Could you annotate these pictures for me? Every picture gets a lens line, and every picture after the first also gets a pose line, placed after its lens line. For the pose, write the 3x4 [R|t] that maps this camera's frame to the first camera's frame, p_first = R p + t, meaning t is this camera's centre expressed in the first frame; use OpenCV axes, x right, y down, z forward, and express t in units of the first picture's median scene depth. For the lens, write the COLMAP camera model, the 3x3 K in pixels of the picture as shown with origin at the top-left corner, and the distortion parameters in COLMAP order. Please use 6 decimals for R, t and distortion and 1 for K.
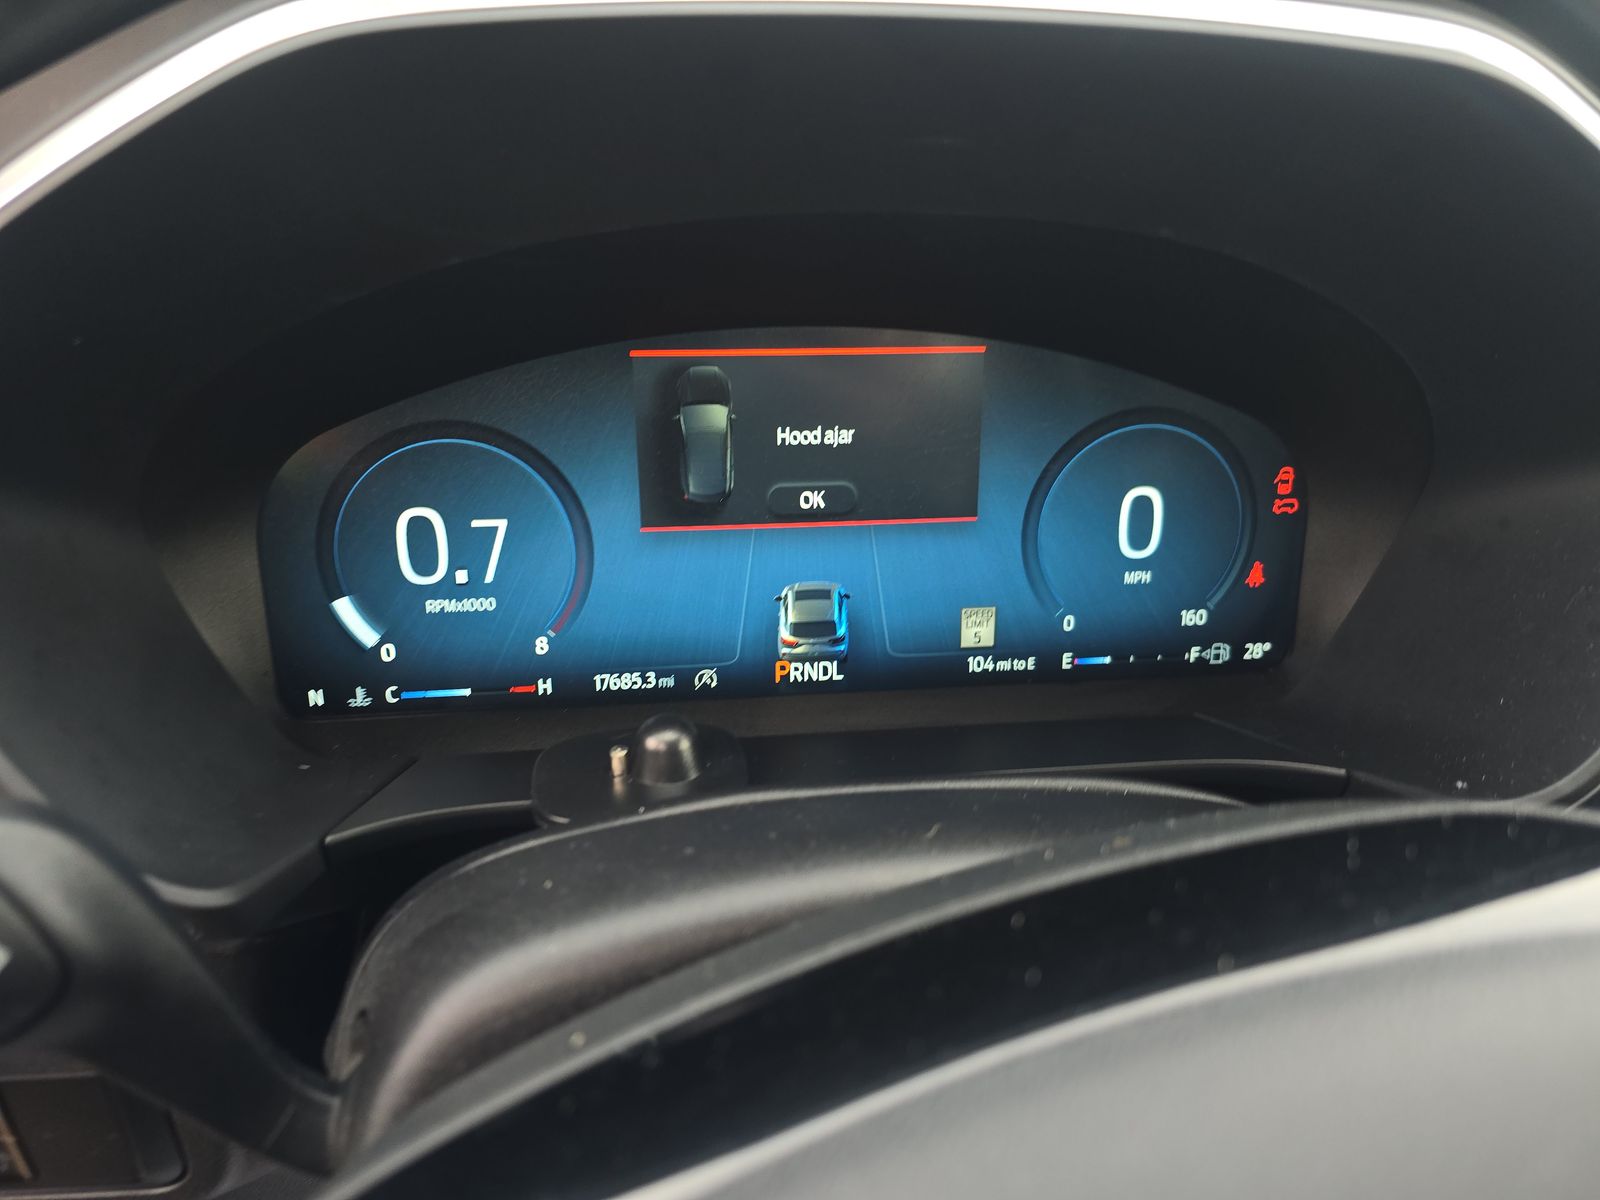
lens RADIAL K [[1085.1, 0, 829.3], [0, 1085.1, 605.6], [0, 0, 1]] dist [0.056659, -0.054958]
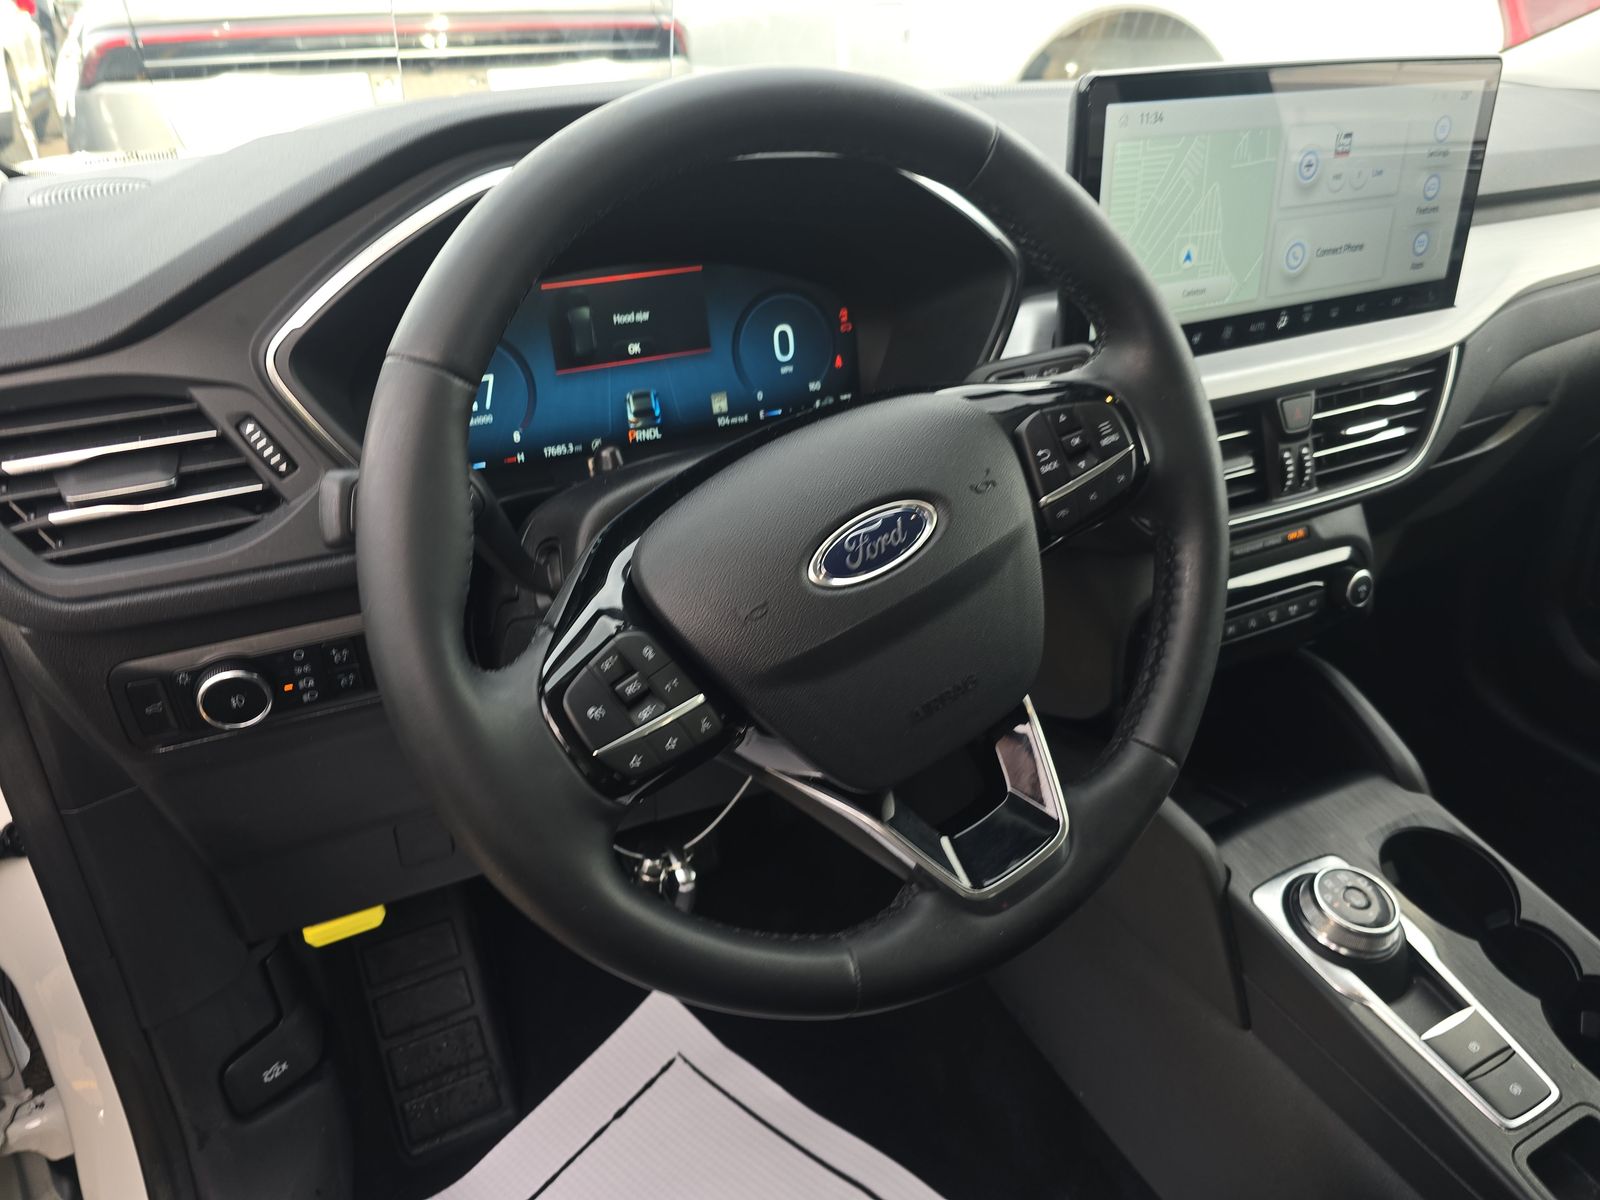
lens RADIAL K [[1085.1, 0, 783.6], [0, 1085.1, 604.7], [0, 0, 1]] dist [0.056659, -0.054958]
pose [[0.947474, -0.185870, 0.260279, -0.373547], [0.169558, 0.981935, 0.083988, 0.254034], [-0.271188, -0.035444, 0.961874, -1.091601]]
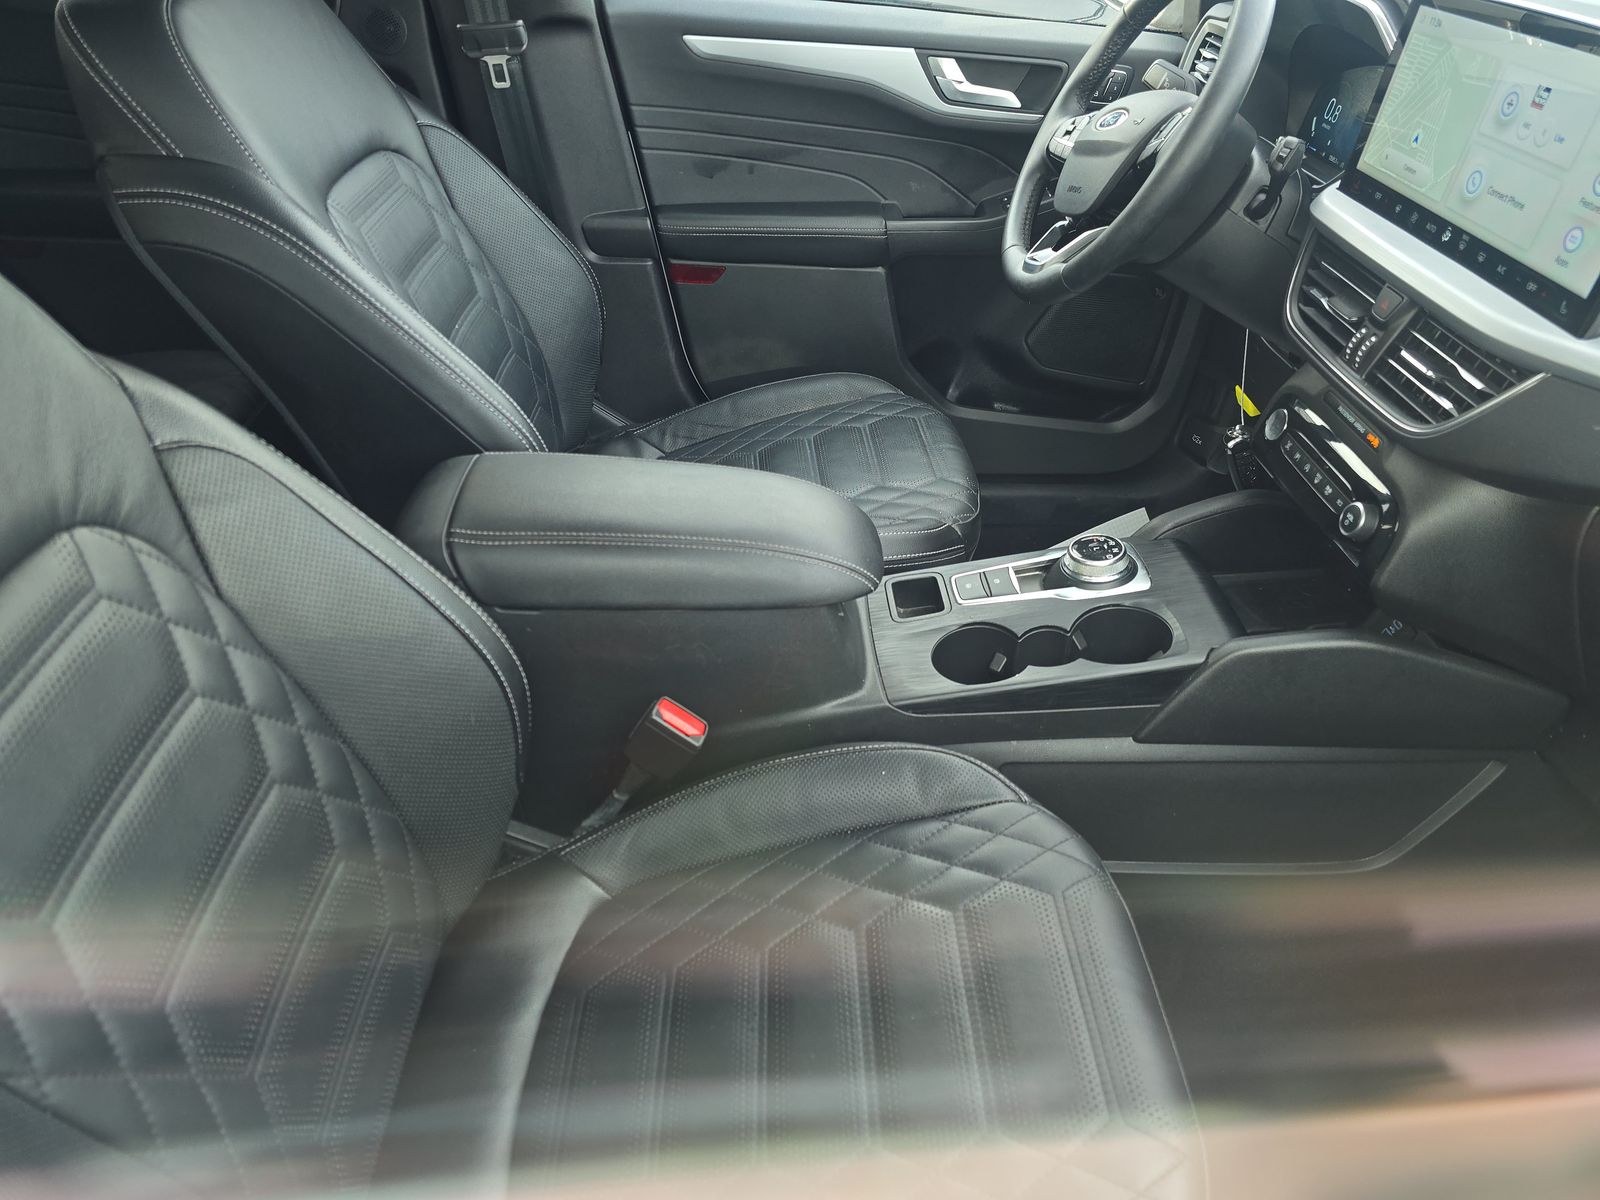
lens RADIAL K [[1085.1, 0, 814.4], [0, 1085.1, 605.3], [0, 0, 1]] dist [0.056659, -0.054958]
pose [[-0.098696, 0.550774, -0.828799, 3.999889], [-0.471325, 0.707648, 0.526390, 0.004672], [0.876420, 0.442586, 0.189752, -0.623417]]
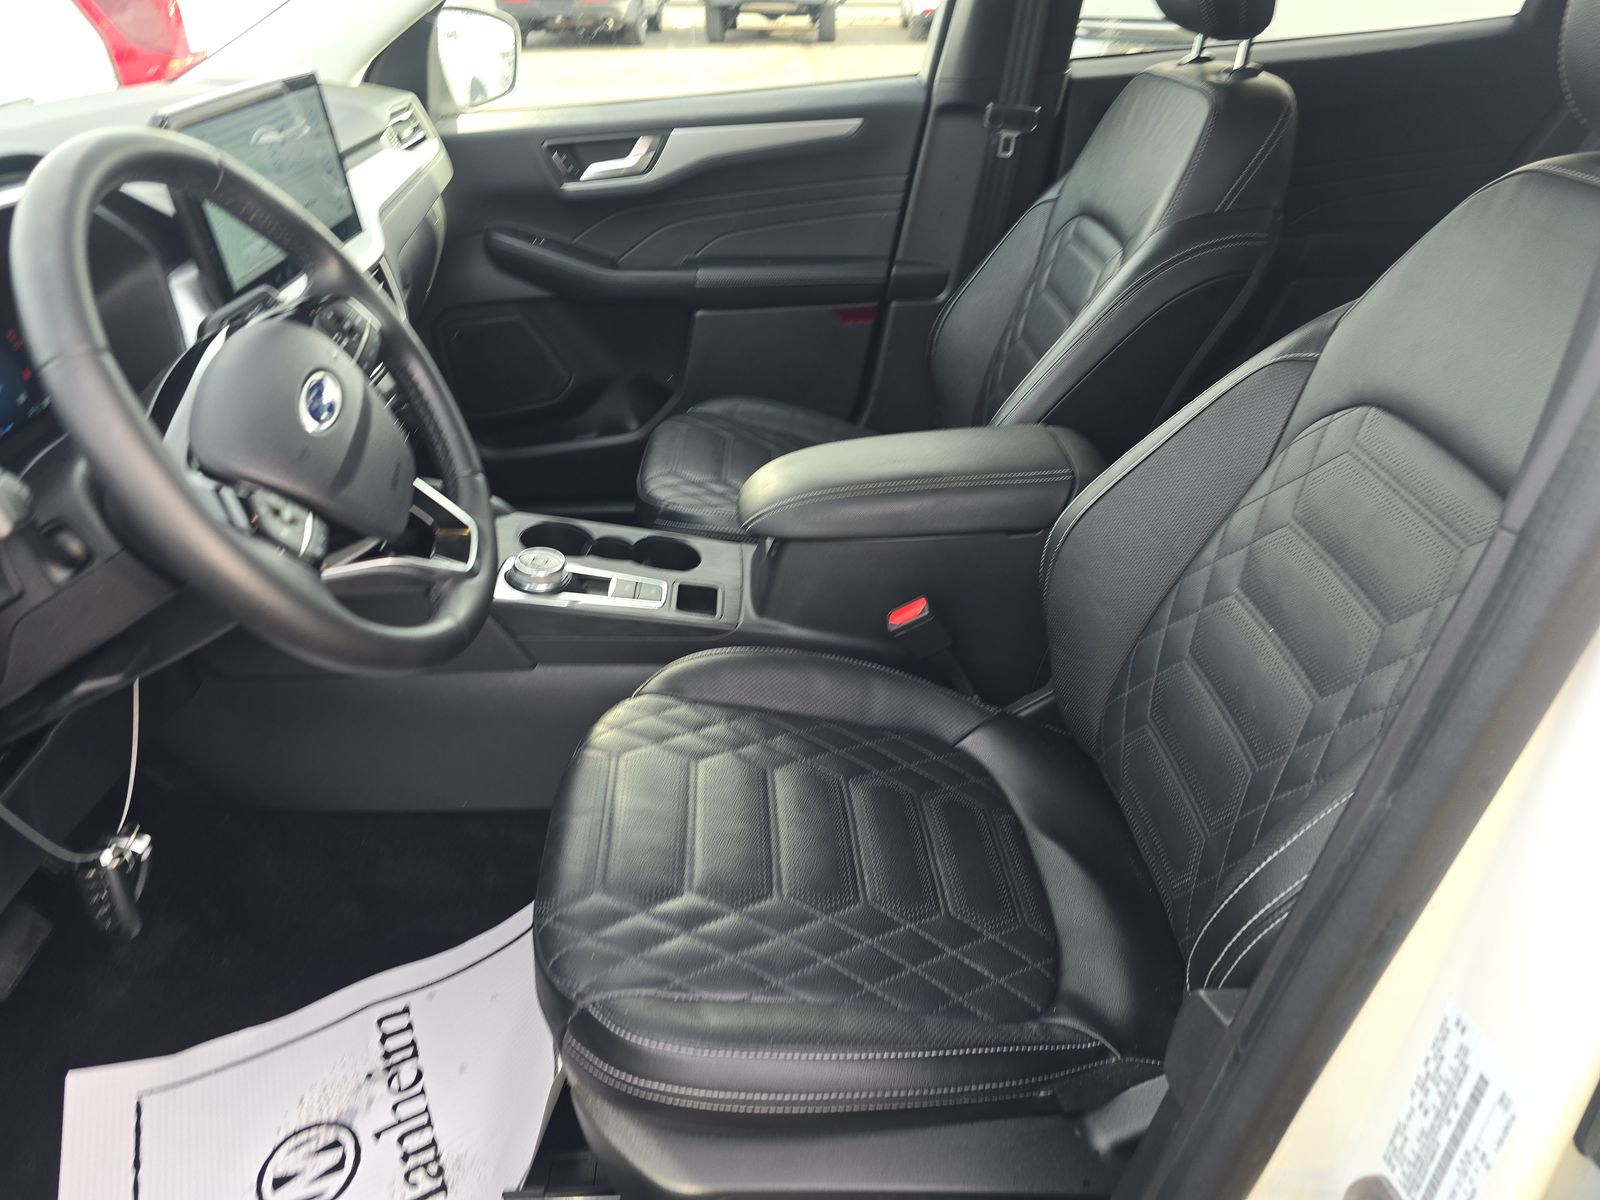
lens RADIAL K [[1085.1, 0, 799.9], [0, 1085.1, 594.2], [0, 0, 1]] dist [0.056659, -0.054958]
pose [[0.117252, -0.533385, 0.837706, -1.879633], [0.464071, 0.775190, 0.428625, 0.115890], [-0.878004, 0.338498, 0.338421, -1.313509]]
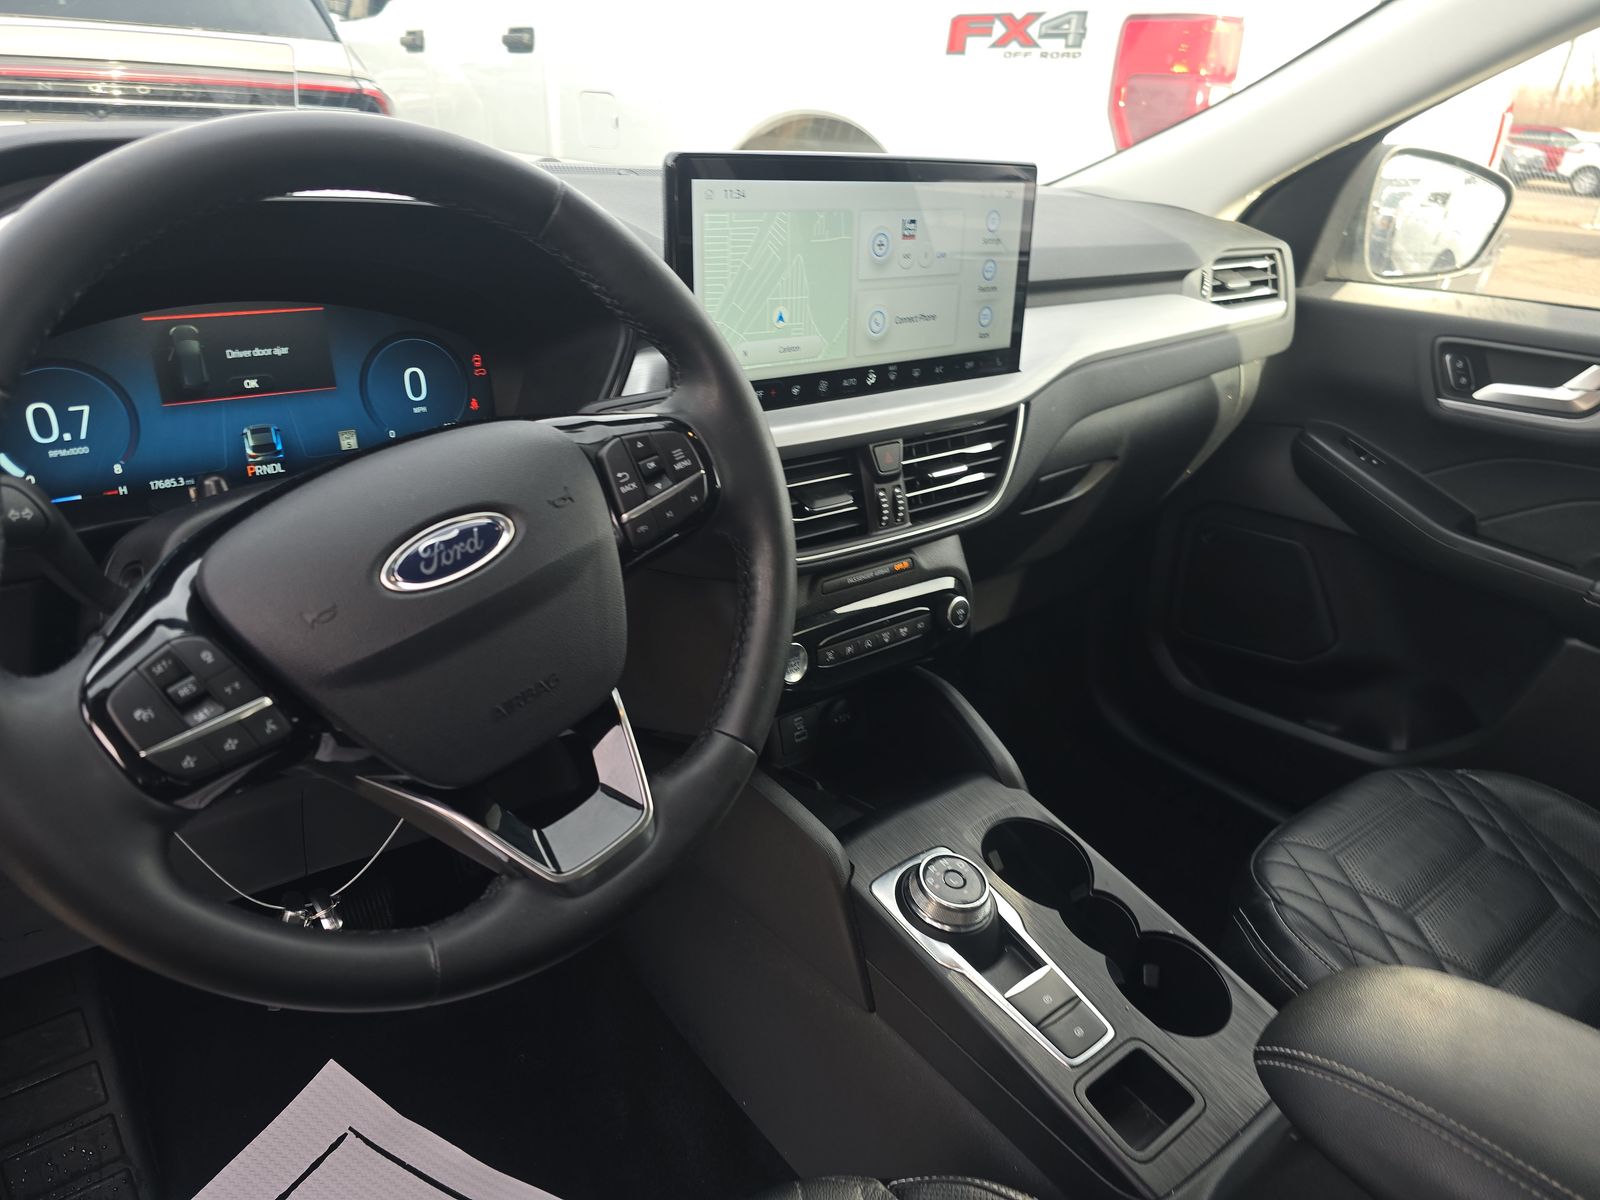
lens RADIAL K [[1085.1, 0, 777.7], [0, 1085.1, 604.1], [0, 0, 1]] dist [0.056659, -0.054958]
pose [[0.857515, -0.189579, 0.478255, -0.233229], [0.184701, 0.981098, 0.057734, 0.377828], [-0.480160, 0.038826, 0.876321, -1.303032]]
